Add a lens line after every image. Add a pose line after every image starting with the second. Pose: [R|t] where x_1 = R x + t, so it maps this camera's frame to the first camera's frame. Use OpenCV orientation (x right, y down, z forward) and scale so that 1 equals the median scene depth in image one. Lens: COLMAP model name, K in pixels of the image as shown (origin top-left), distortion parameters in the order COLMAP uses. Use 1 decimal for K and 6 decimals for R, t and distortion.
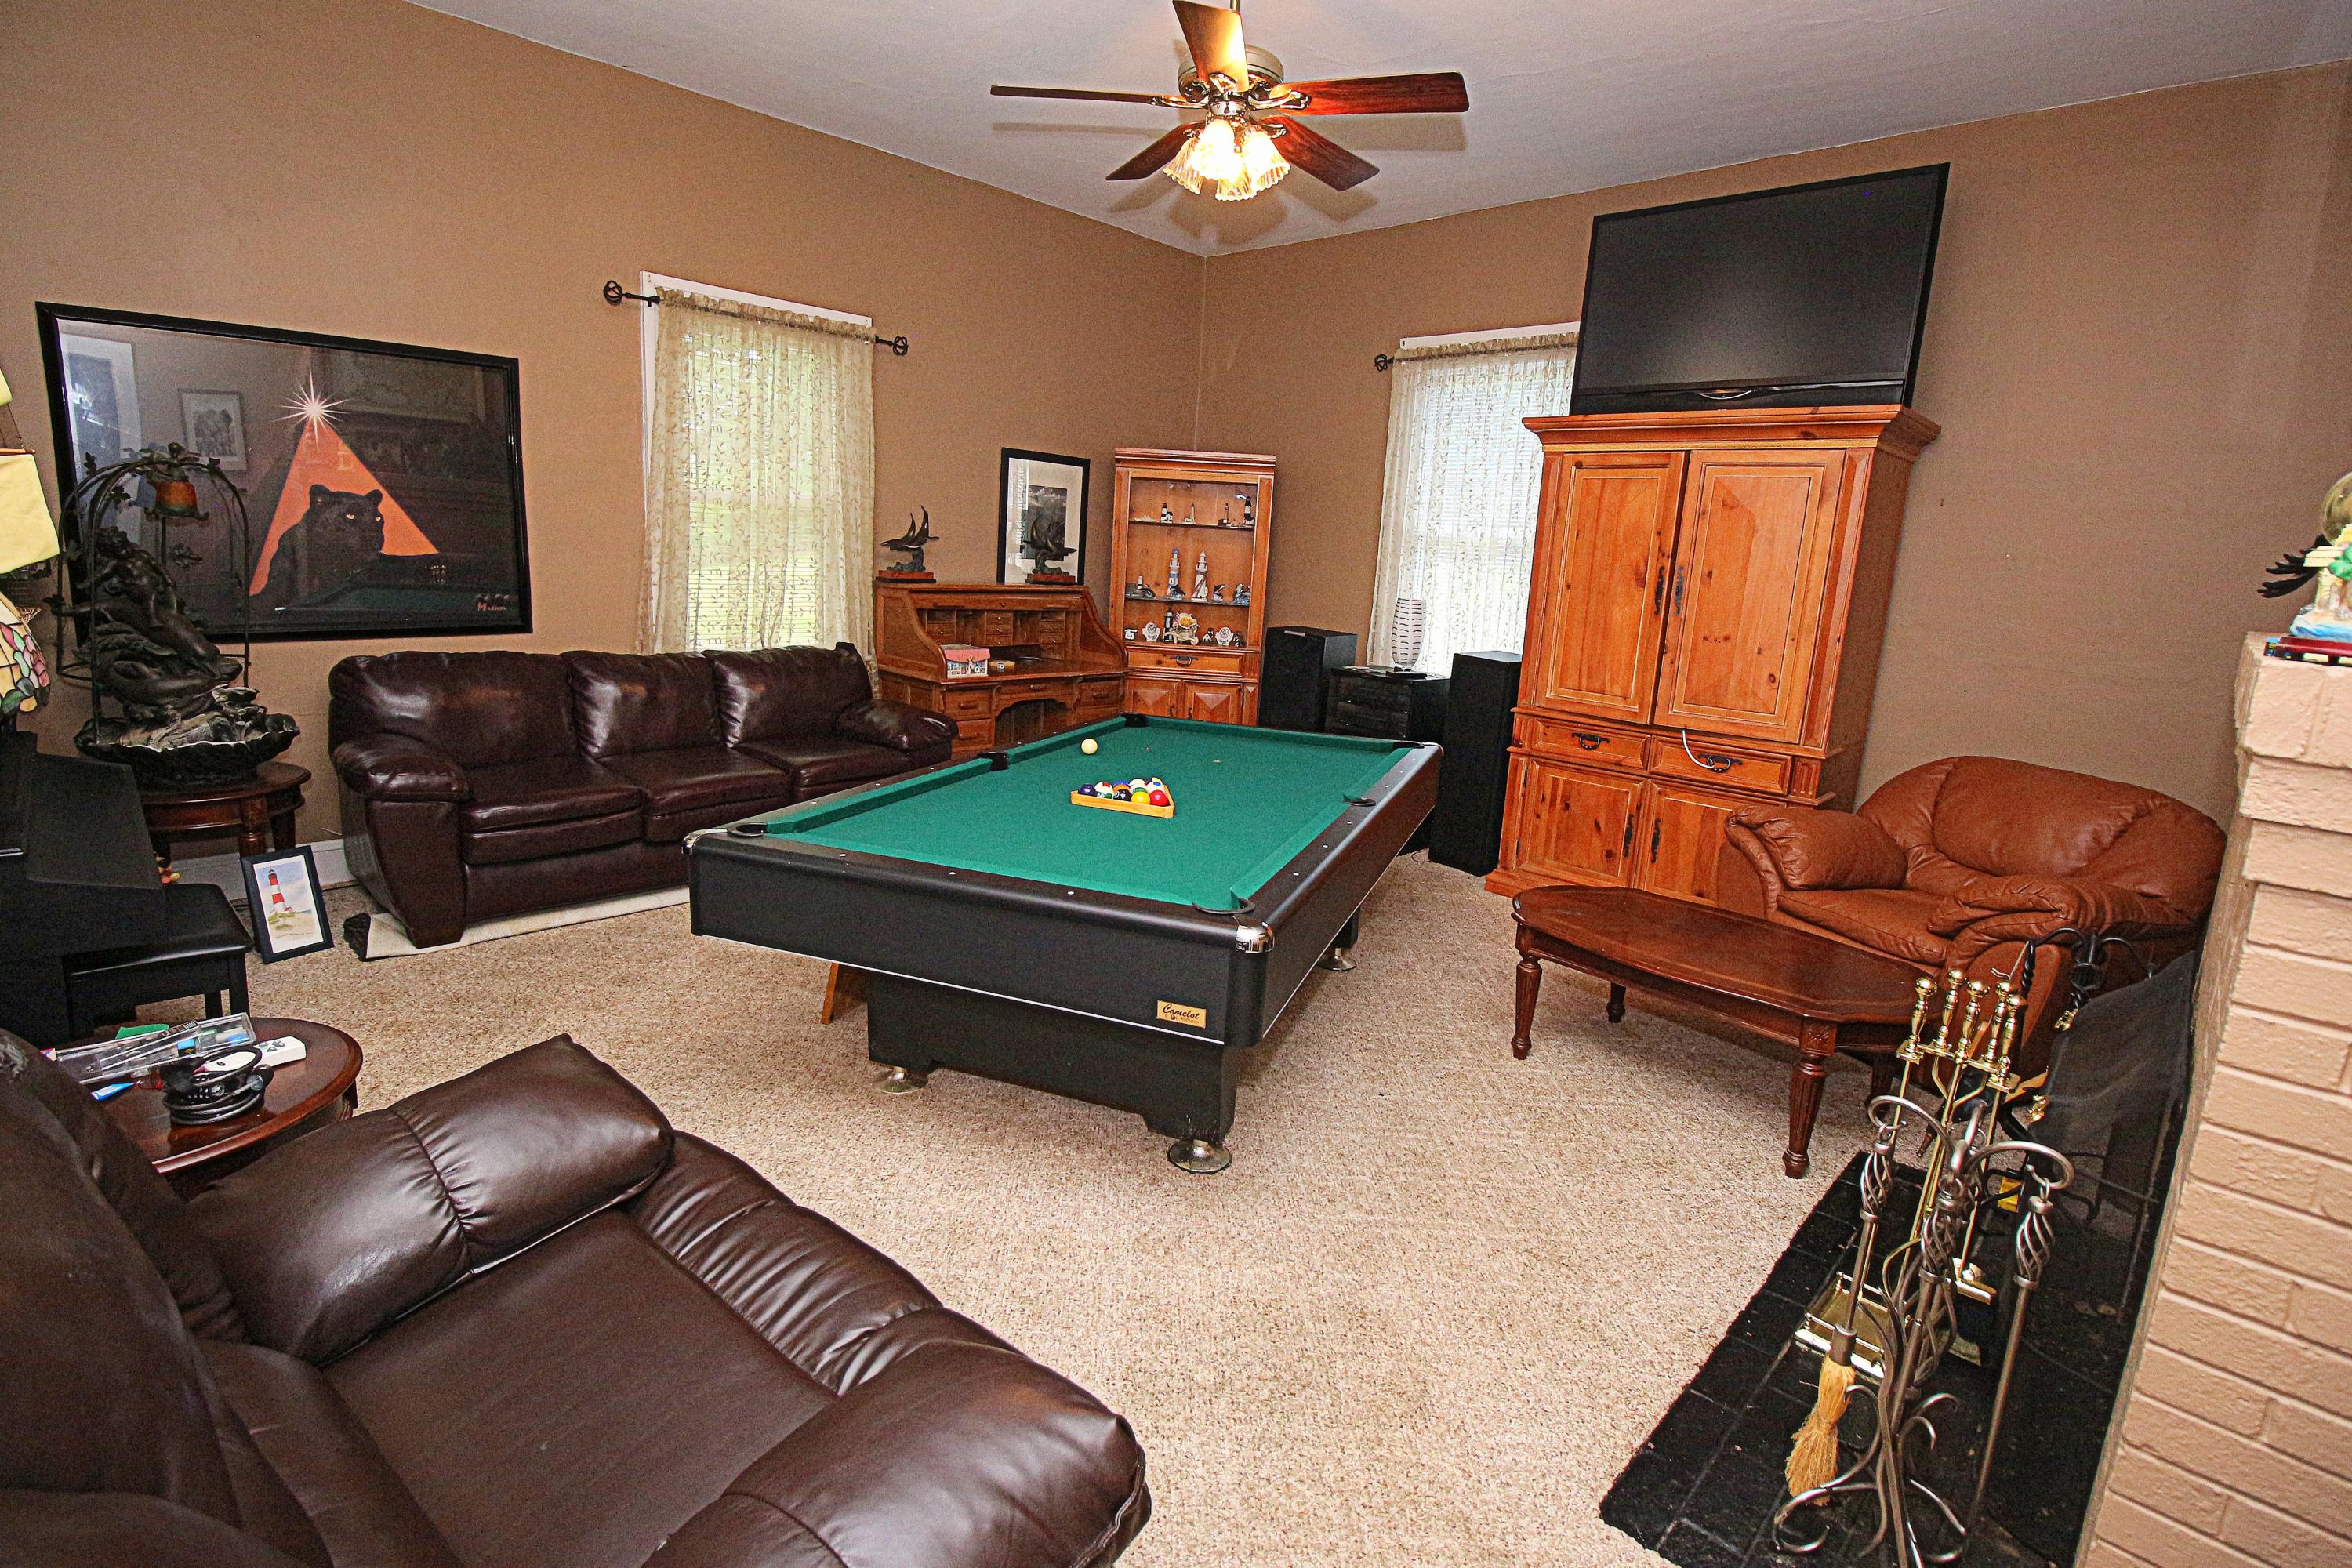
lens RADIAL K [[1090.3, 0, 1172.7], [0, 1090.3, 762.4], [0, 0, 1]] dist [0.001202, -0.013507]
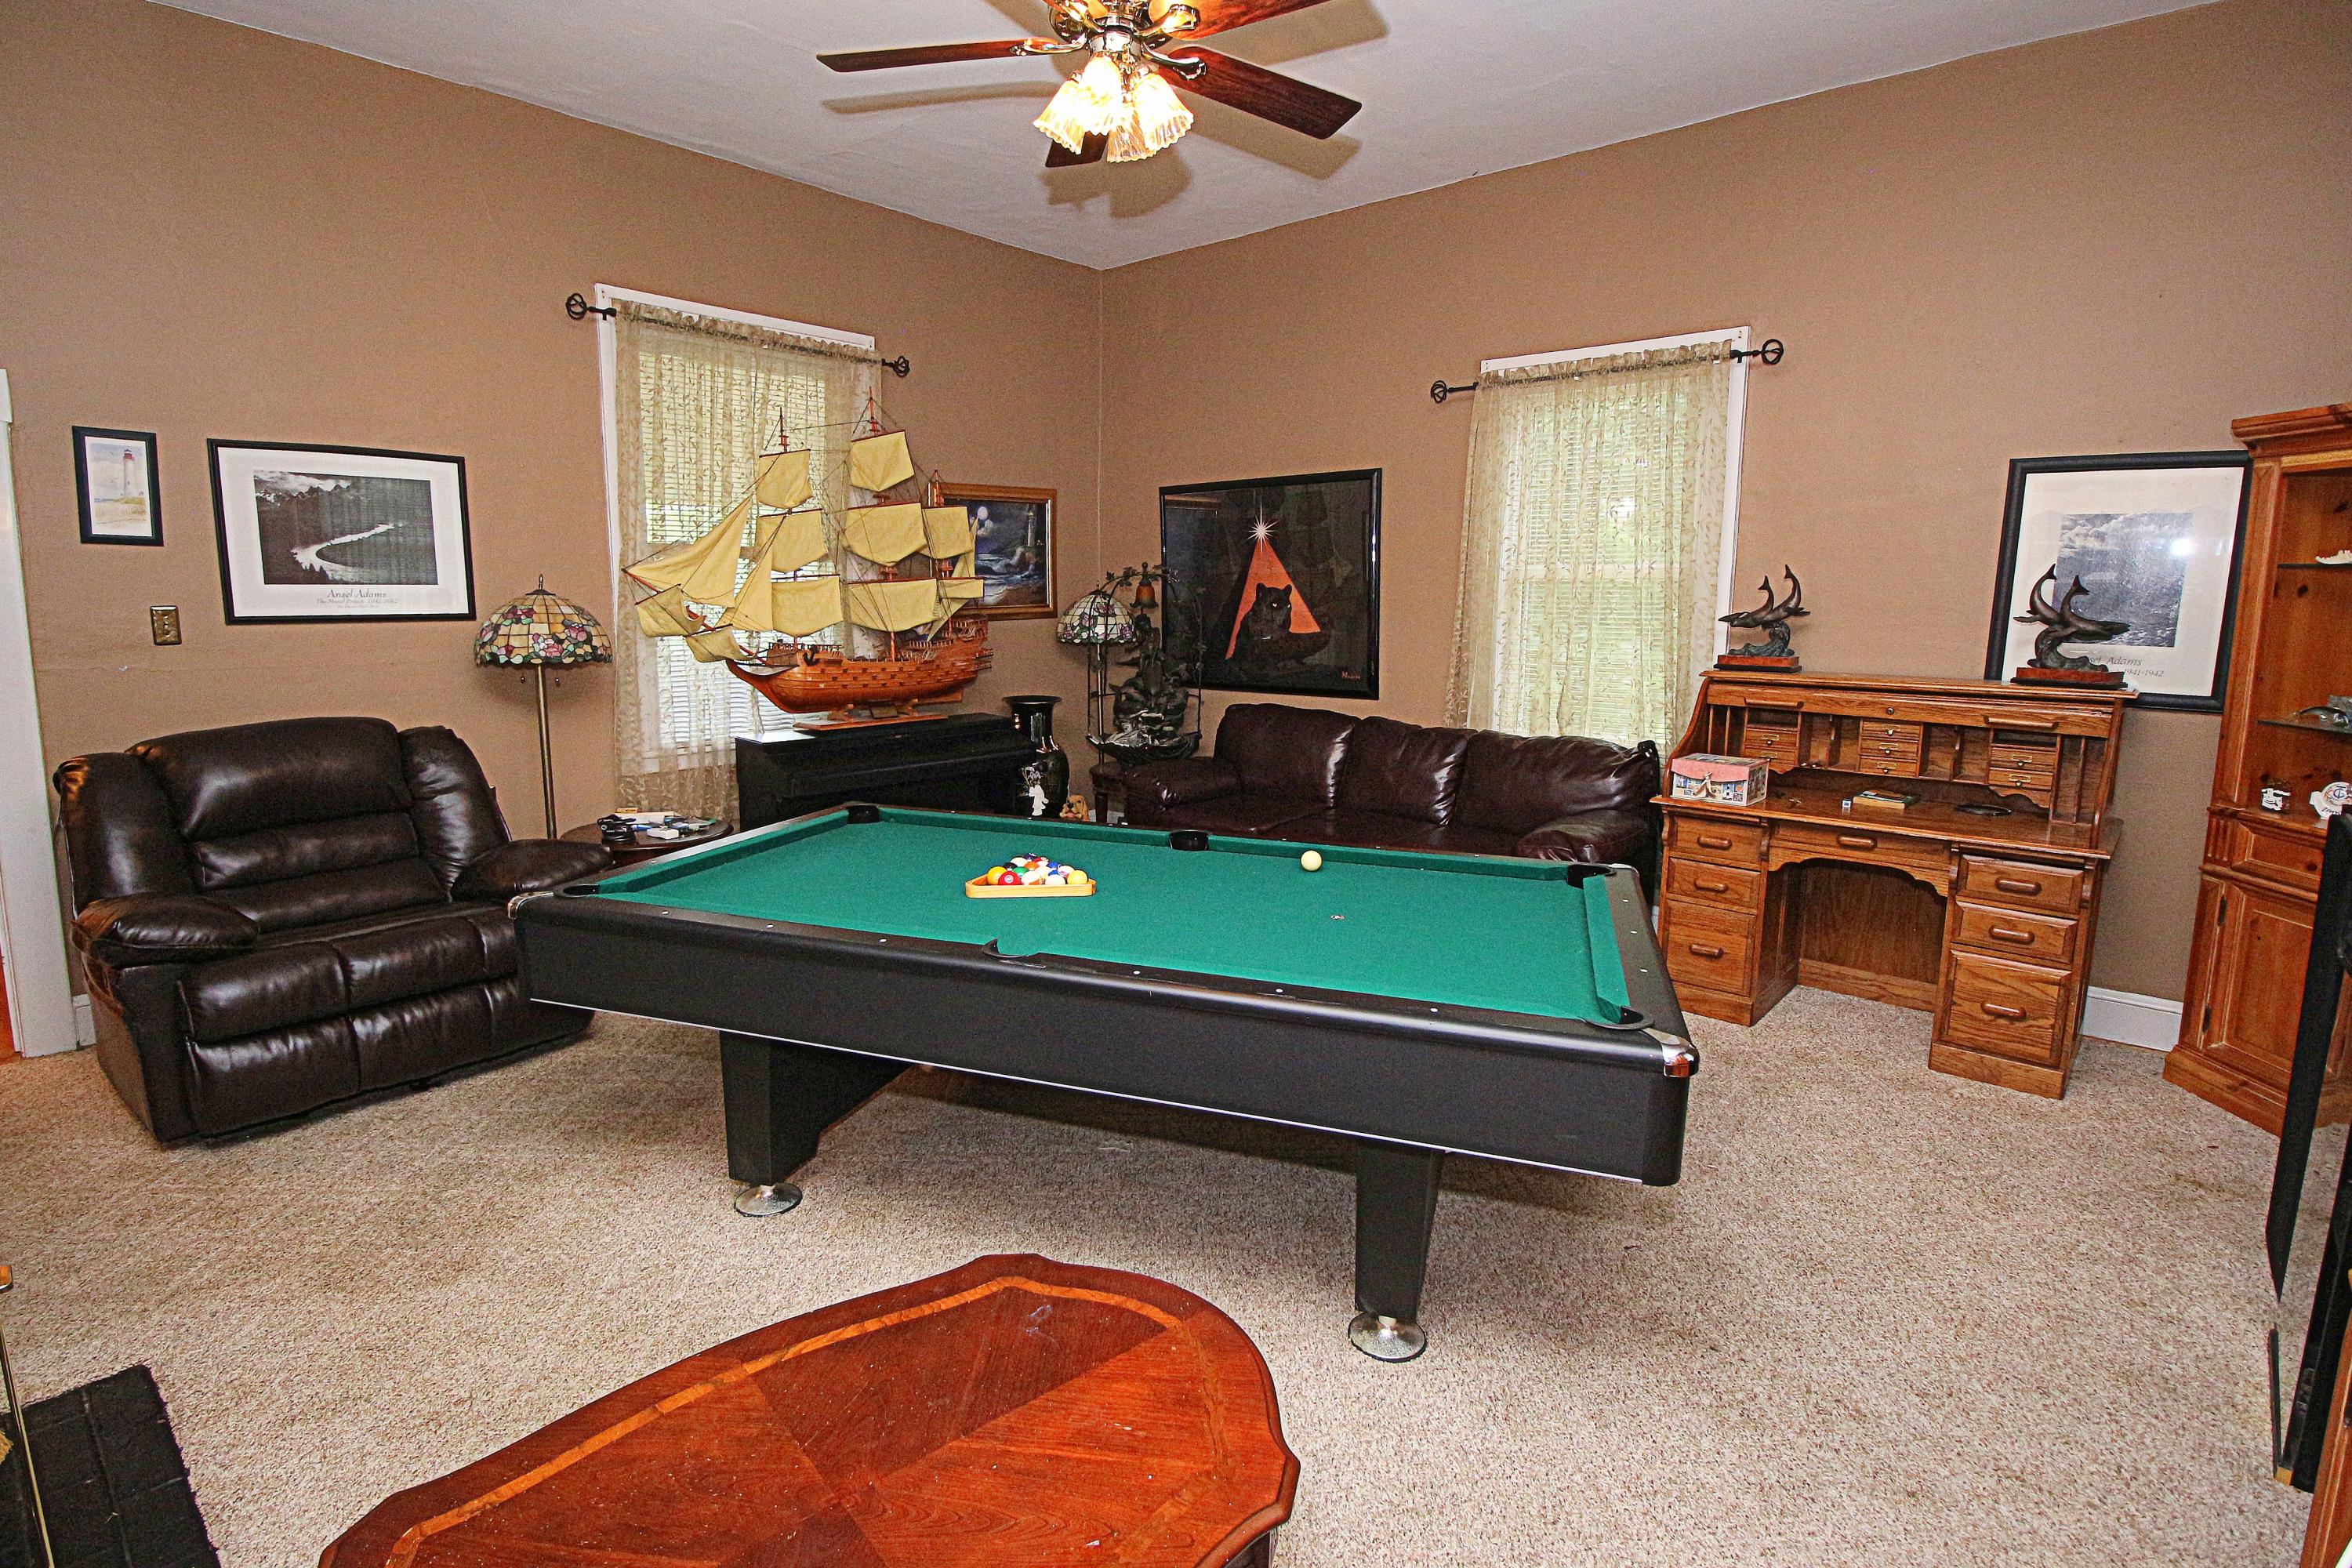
lens RADIAL K [[1120.1, 0, 1173.6], [0, 1120.1, 757.5], [0, 0, 1]] dist [-0.015471, -0.005052]
pose [[0.041443, 0.093746, -0.994733, 0.605263], [-0.201200, 0.975977, 0.083596, -0.118175], [0.978673, 0.196676, 0.059309, 0.749355]]
